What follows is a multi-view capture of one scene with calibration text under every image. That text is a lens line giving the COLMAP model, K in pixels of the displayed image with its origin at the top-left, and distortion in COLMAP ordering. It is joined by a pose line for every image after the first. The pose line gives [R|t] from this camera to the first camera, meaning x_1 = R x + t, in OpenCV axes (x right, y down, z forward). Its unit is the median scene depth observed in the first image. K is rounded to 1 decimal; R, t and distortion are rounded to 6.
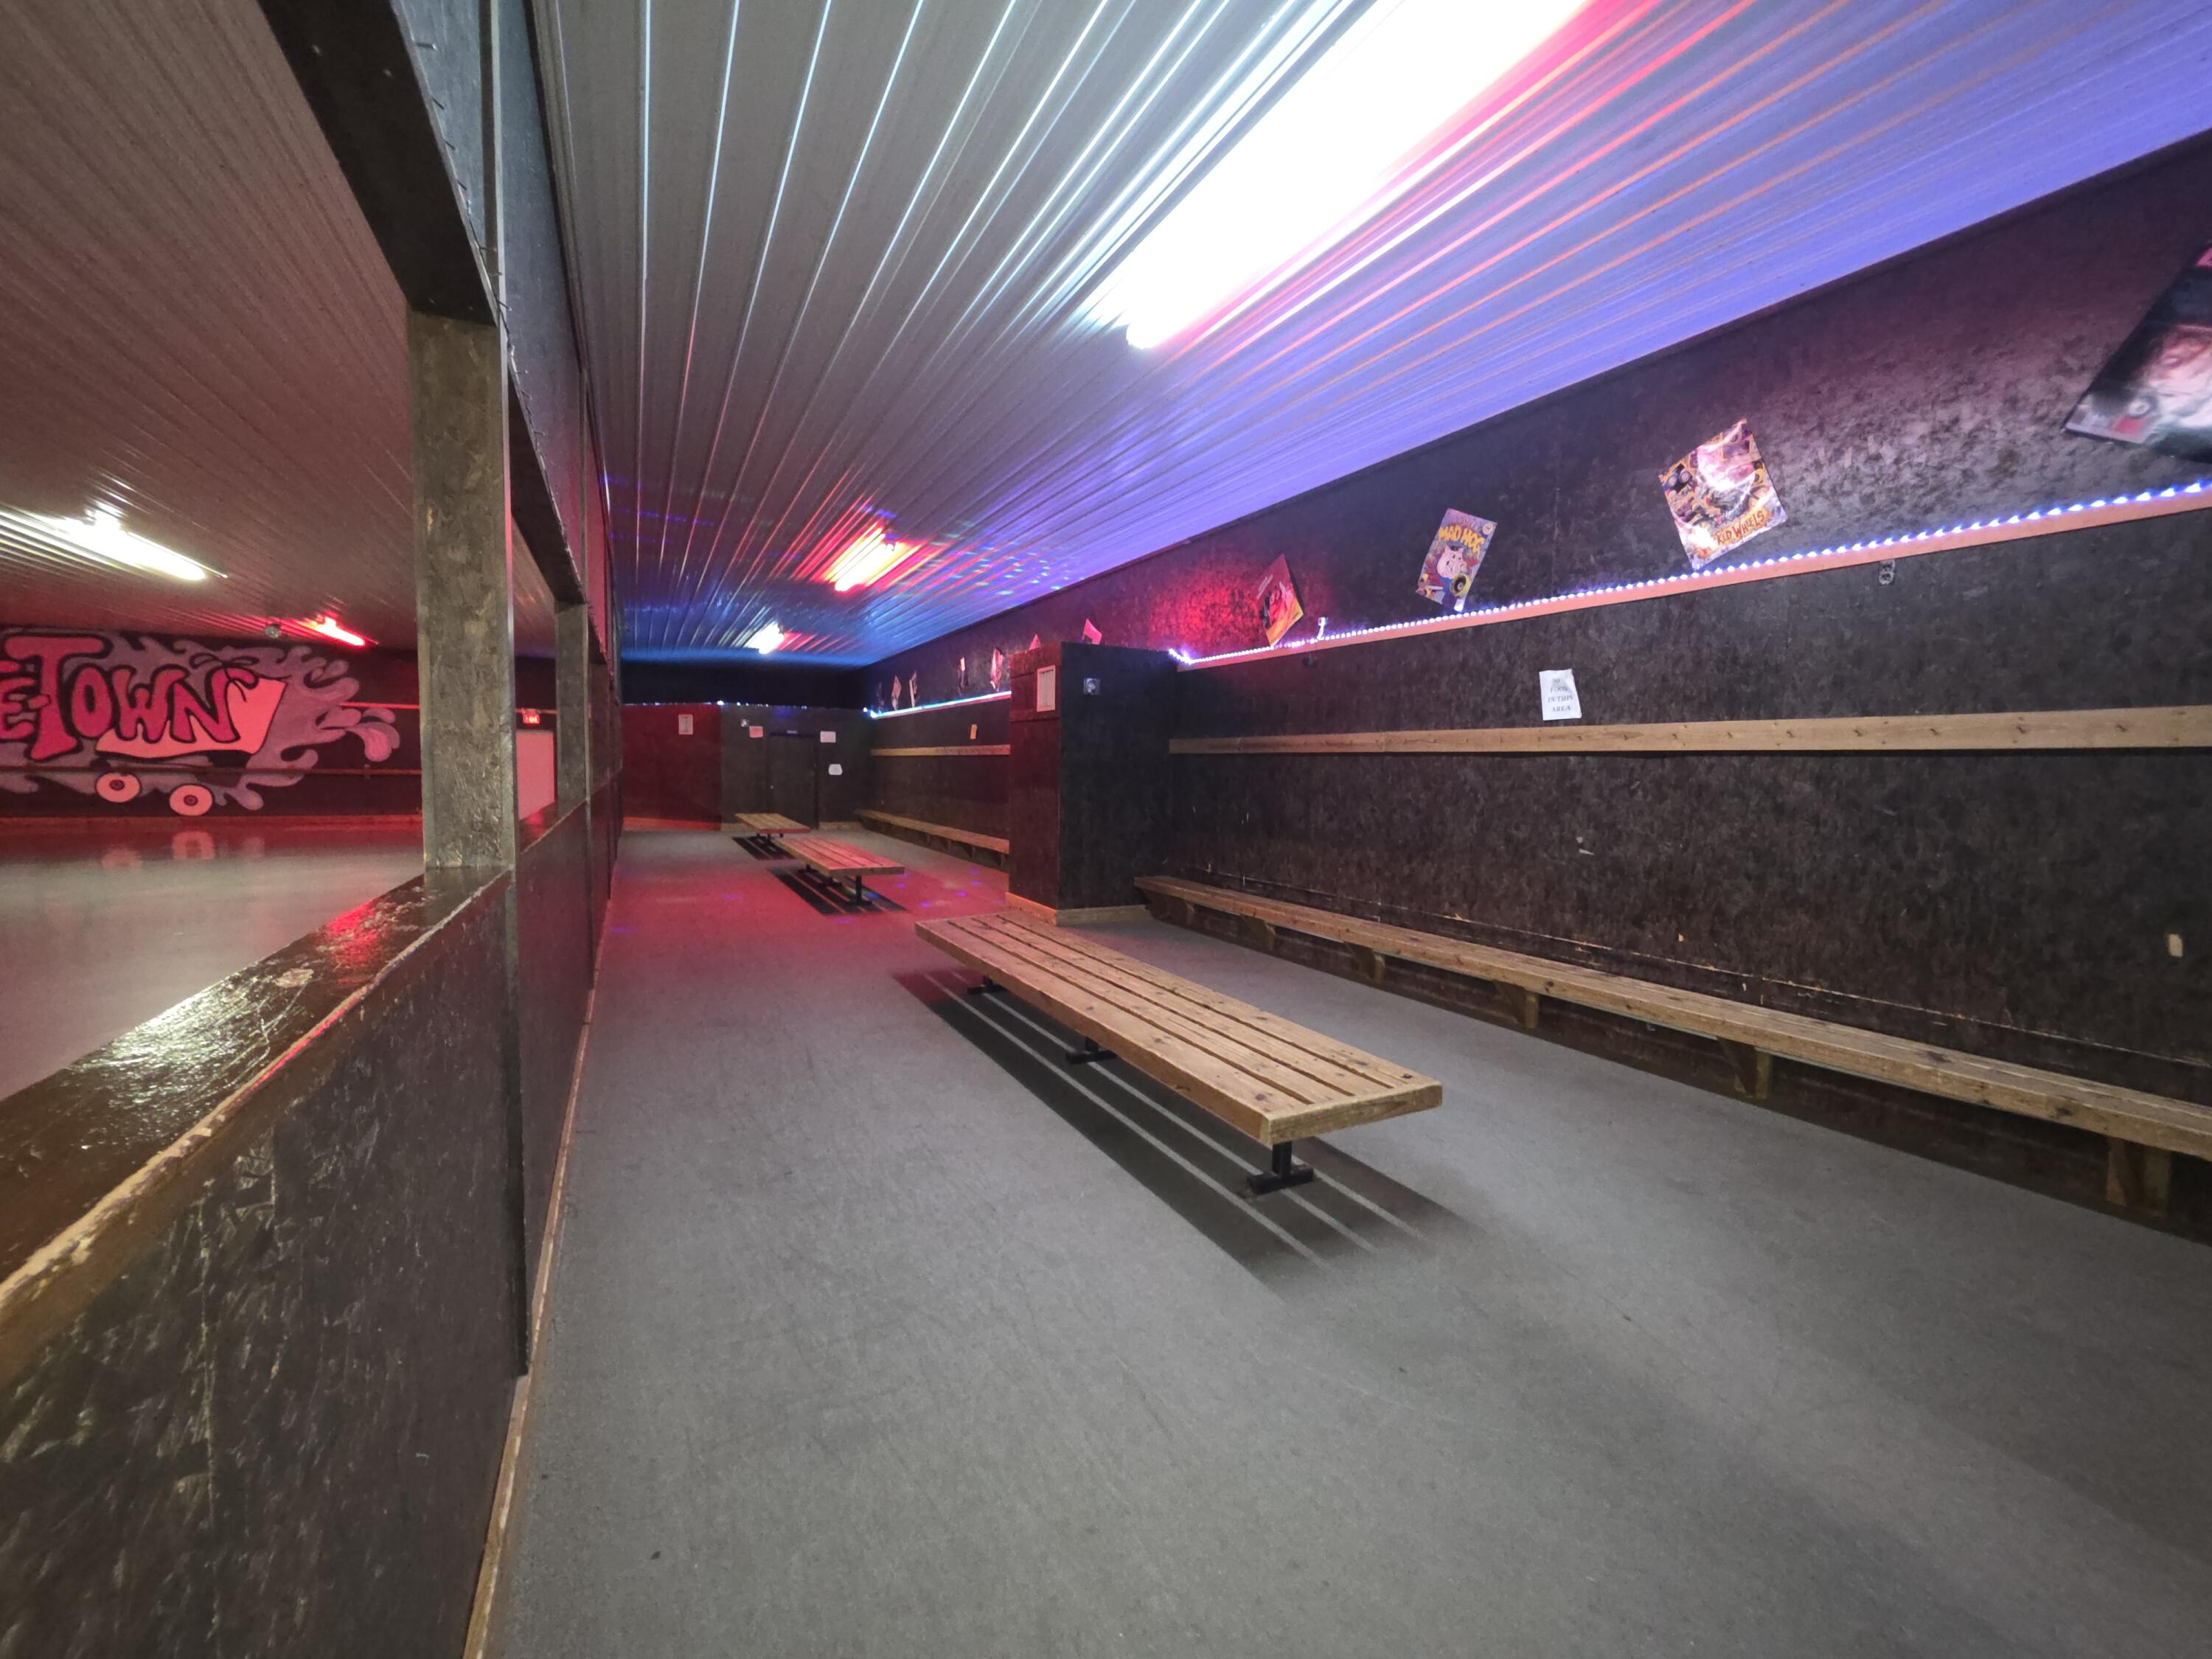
lens RADIAL K [[886.1, 0, 1108.5], [0, 886.1, 828.4], [0, 0, 1]] dist [-0.000757, -0.000094]
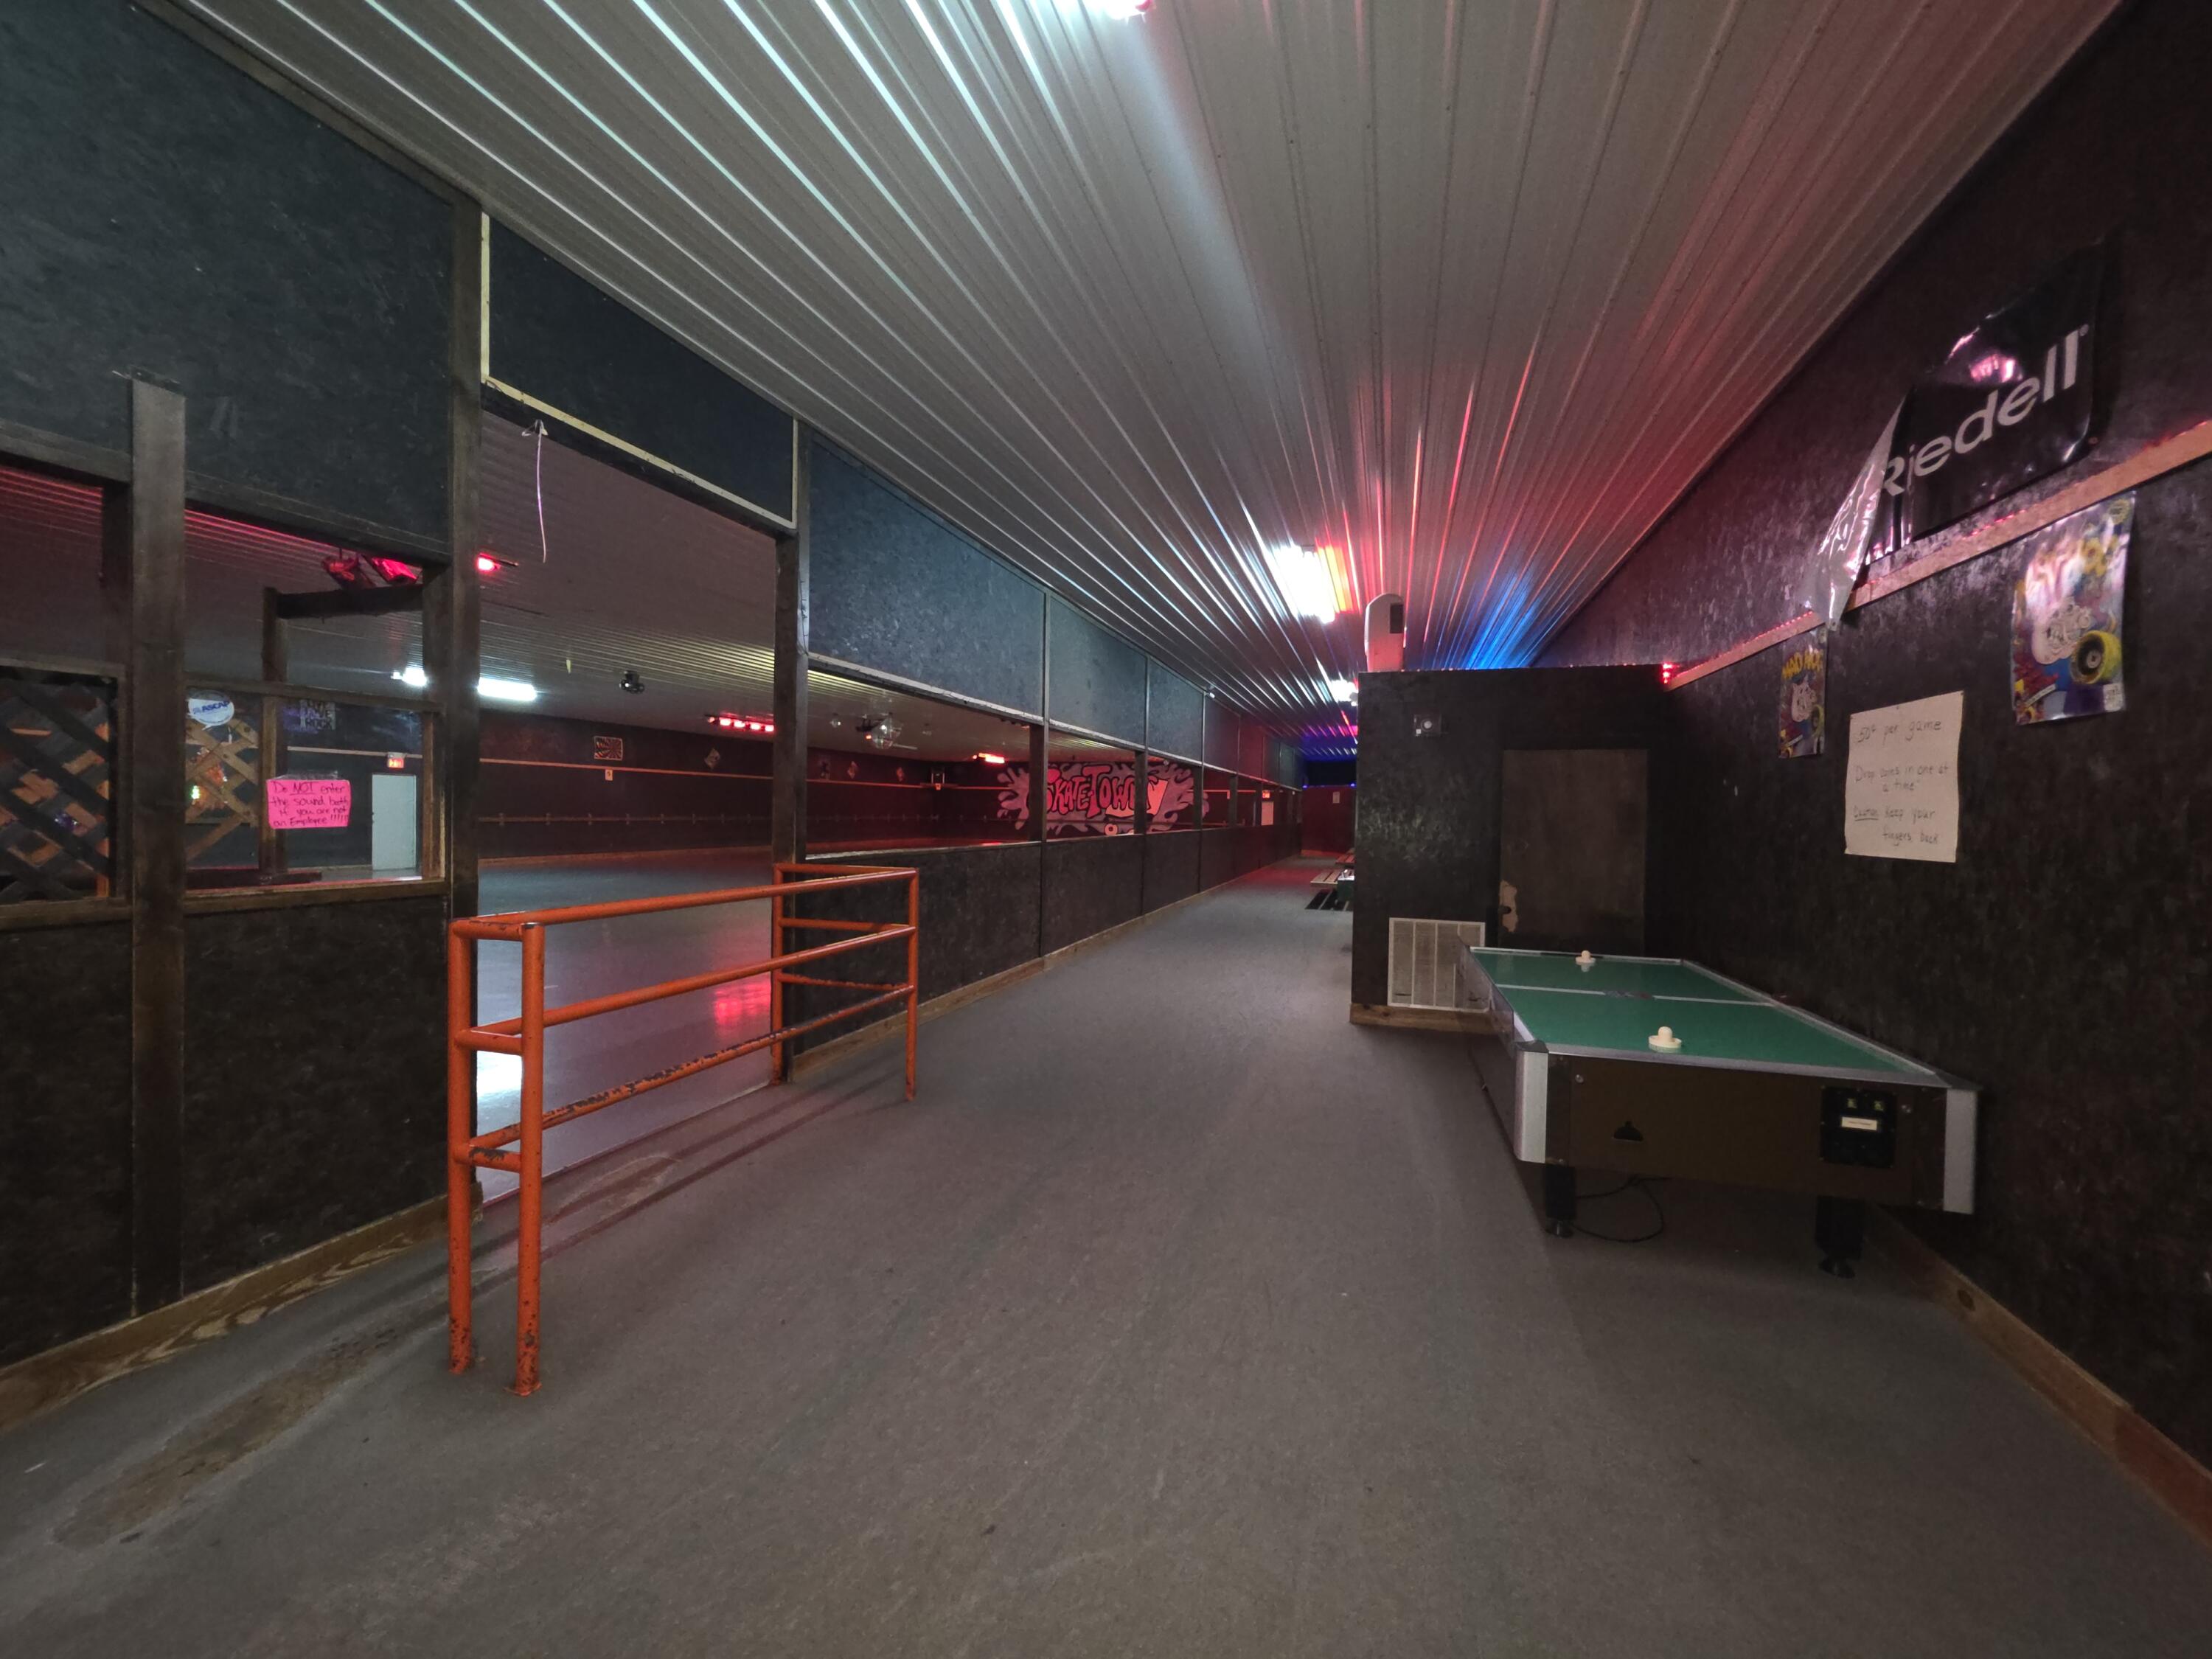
lens RADIAL K [[886.1, 0, 1110.7], [0, 886.1, 818.5], [0, 0, 1]] dist [-0.000757, -0.000094]
pose [[0.697326, 0.000854, -0.716754, 0.515421], [-0.056642, 0.996938, -0.053919, 0.047547], [0.714513, 0.078198, 0.695238, -0.589140]]
